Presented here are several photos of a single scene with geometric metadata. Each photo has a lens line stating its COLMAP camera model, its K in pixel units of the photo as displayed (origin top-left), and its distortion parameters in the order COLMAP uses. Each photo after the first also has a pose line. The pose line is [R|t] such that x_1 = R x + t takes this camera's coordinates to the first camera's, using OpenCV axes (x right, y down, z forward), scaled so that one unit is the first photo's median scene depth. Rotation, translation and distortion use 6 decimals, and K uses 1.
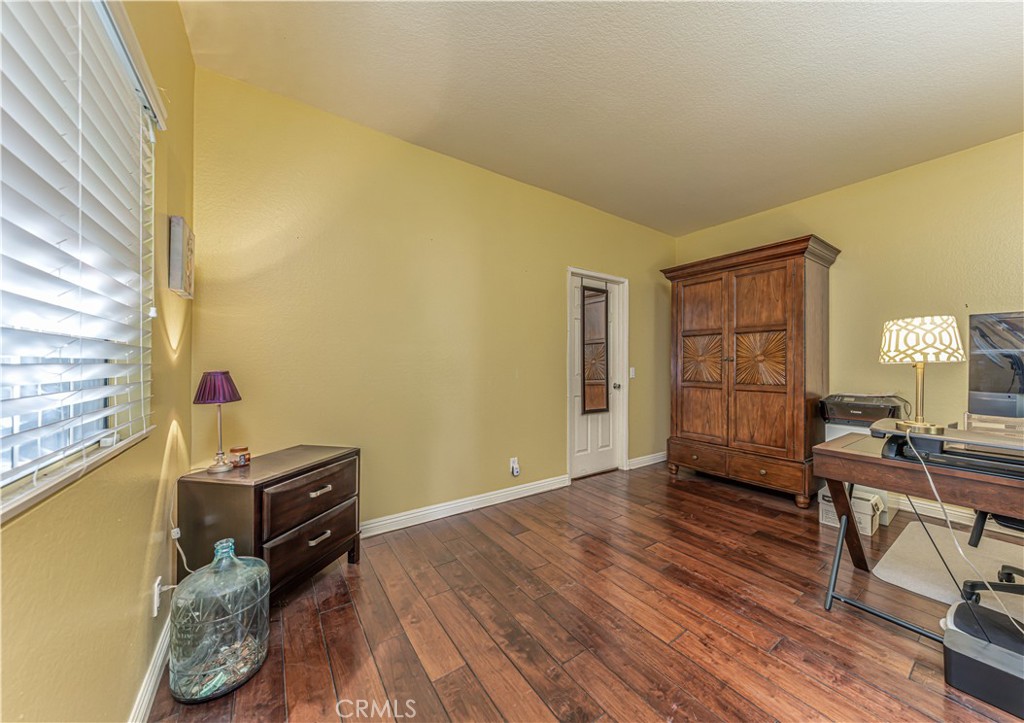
lens RADIAL K [[356.1, 0, 512.8], [0, 356.1, 364.4], [0, 0, 1]] dist [0.000135, 0.000004]
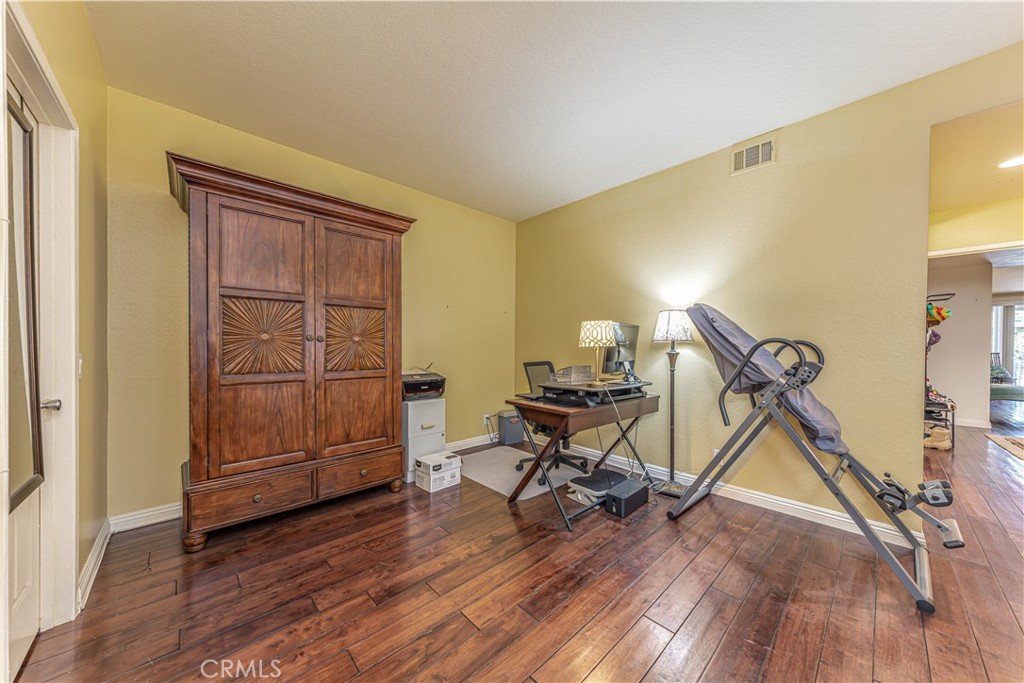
lens RADIAL K [[375.7, 0, 510.9], [0, 375.7, 346.7], [0, 0, 1]] dist [-0.001903, 0.000978]
pose [[-0.209348, -0.011411, 0.977775, -0.245011], [-0.010431, 0.999901, 0.009436, -0.010477], [-0.977785, -0.008223, -0.209447, 0.838502]]
